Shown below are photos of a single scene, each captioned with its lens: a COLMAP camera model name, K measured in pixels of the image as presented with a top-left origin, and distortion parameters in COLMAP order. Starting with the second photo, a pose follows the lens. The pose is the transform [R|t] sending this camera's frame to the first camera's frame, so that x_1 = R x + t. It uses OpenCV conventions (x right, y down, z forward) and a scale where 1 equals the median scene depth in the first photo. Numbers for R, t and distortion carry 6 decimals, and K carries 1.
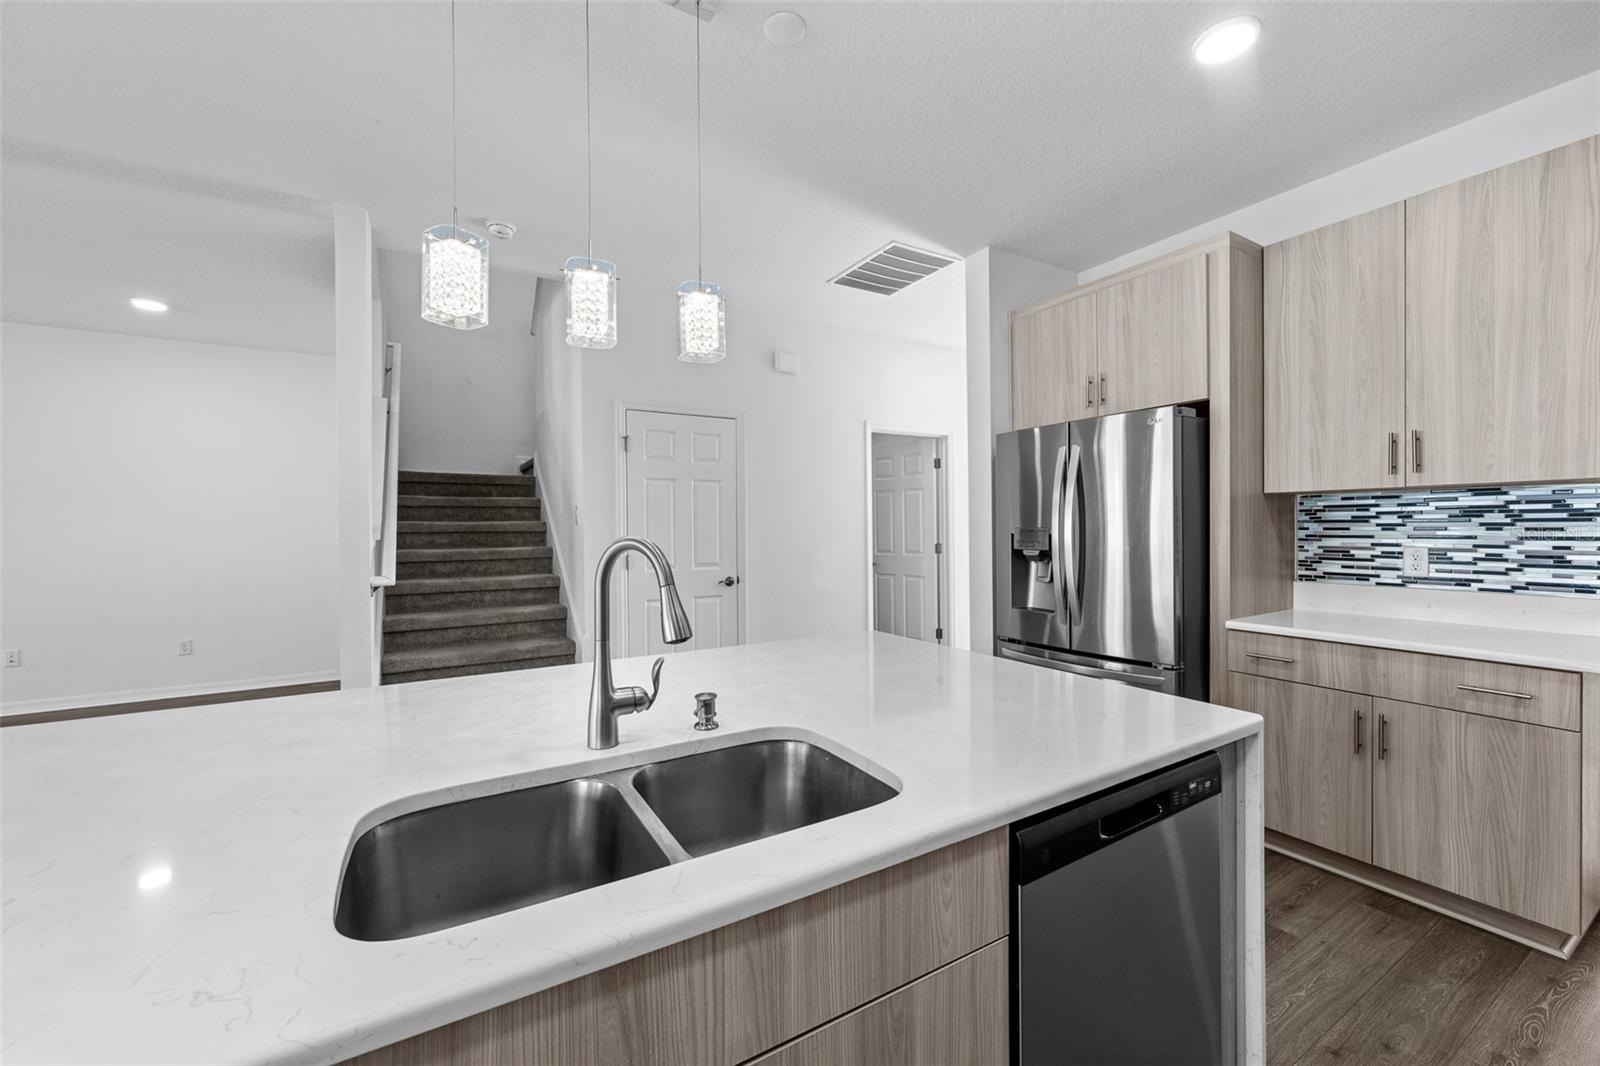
lens RADIAL K [[636.4, 0, 808.7], [0, 636.4, 532.8], [0, 0, 1]] dist [-0.003051, 0.001716]
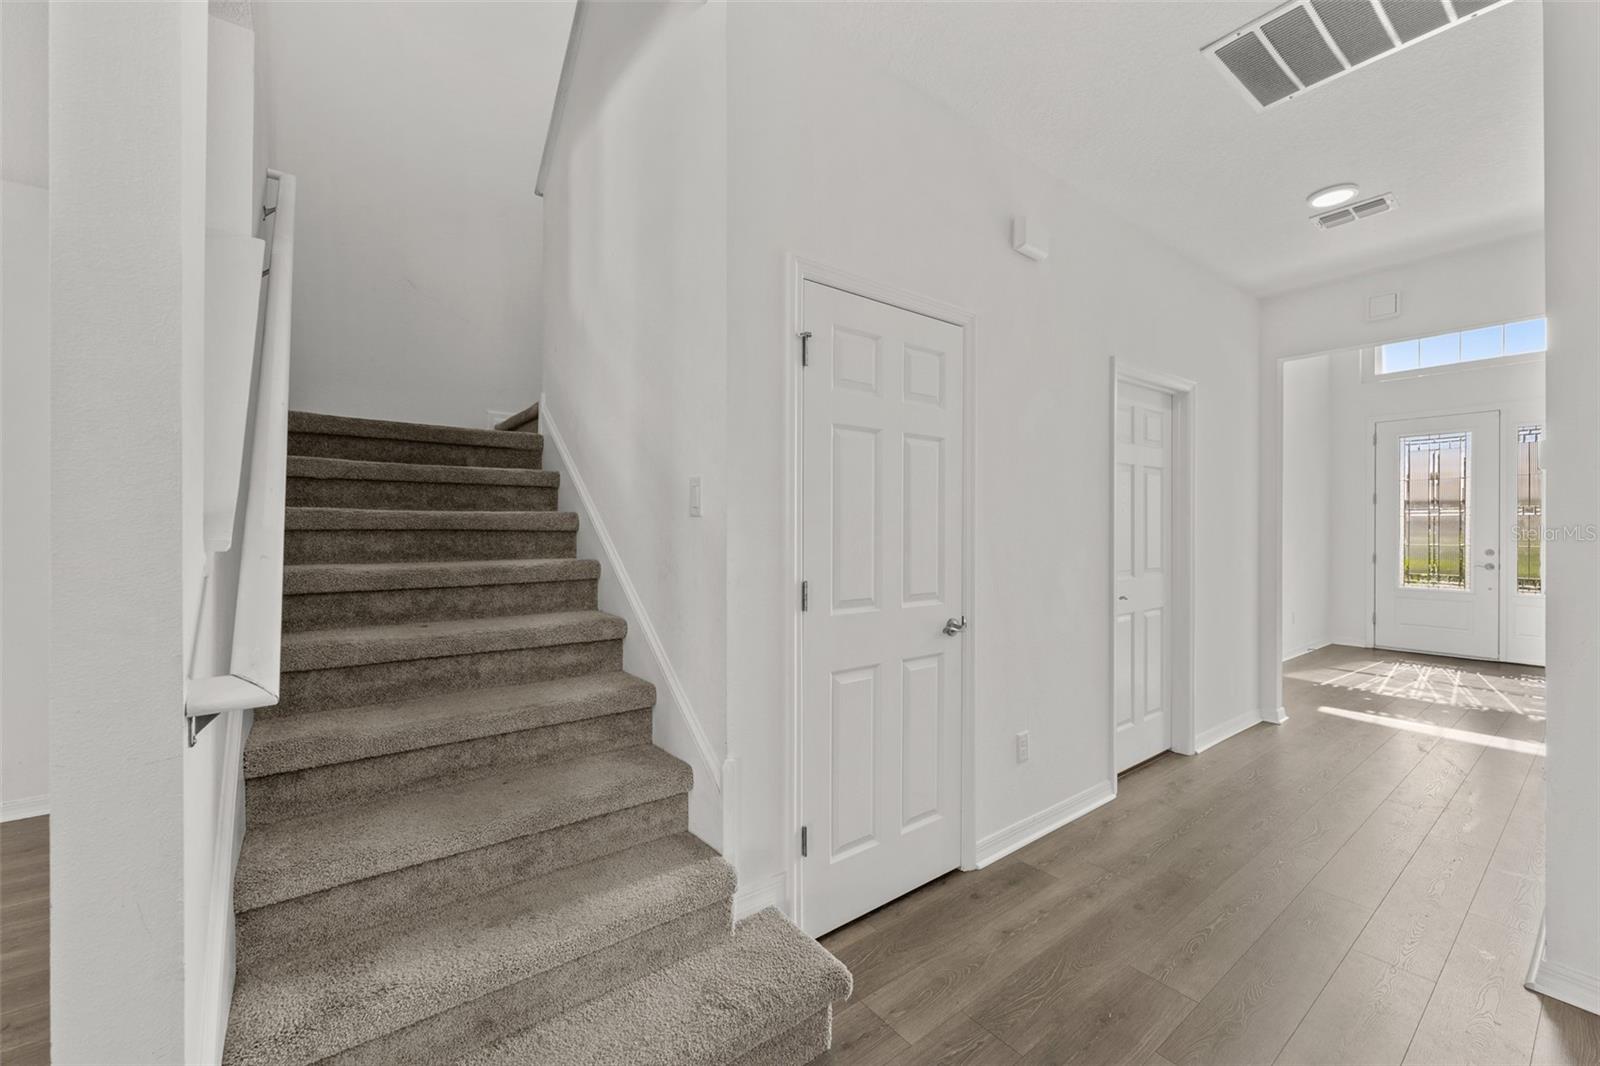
lens RADIAL K [[636.4, 0, 796.8], [0, 636.4, 531.4], [0, 0, 1]] dist [-0.003051, 0.001716]
pose [[0.994272, 0.011055, 0.106306, -0.310594], [-0.010686, 0.999935, -0.004040, -0.000924], [-0.106344, 0.002881, 0.994325, 0.476702]]
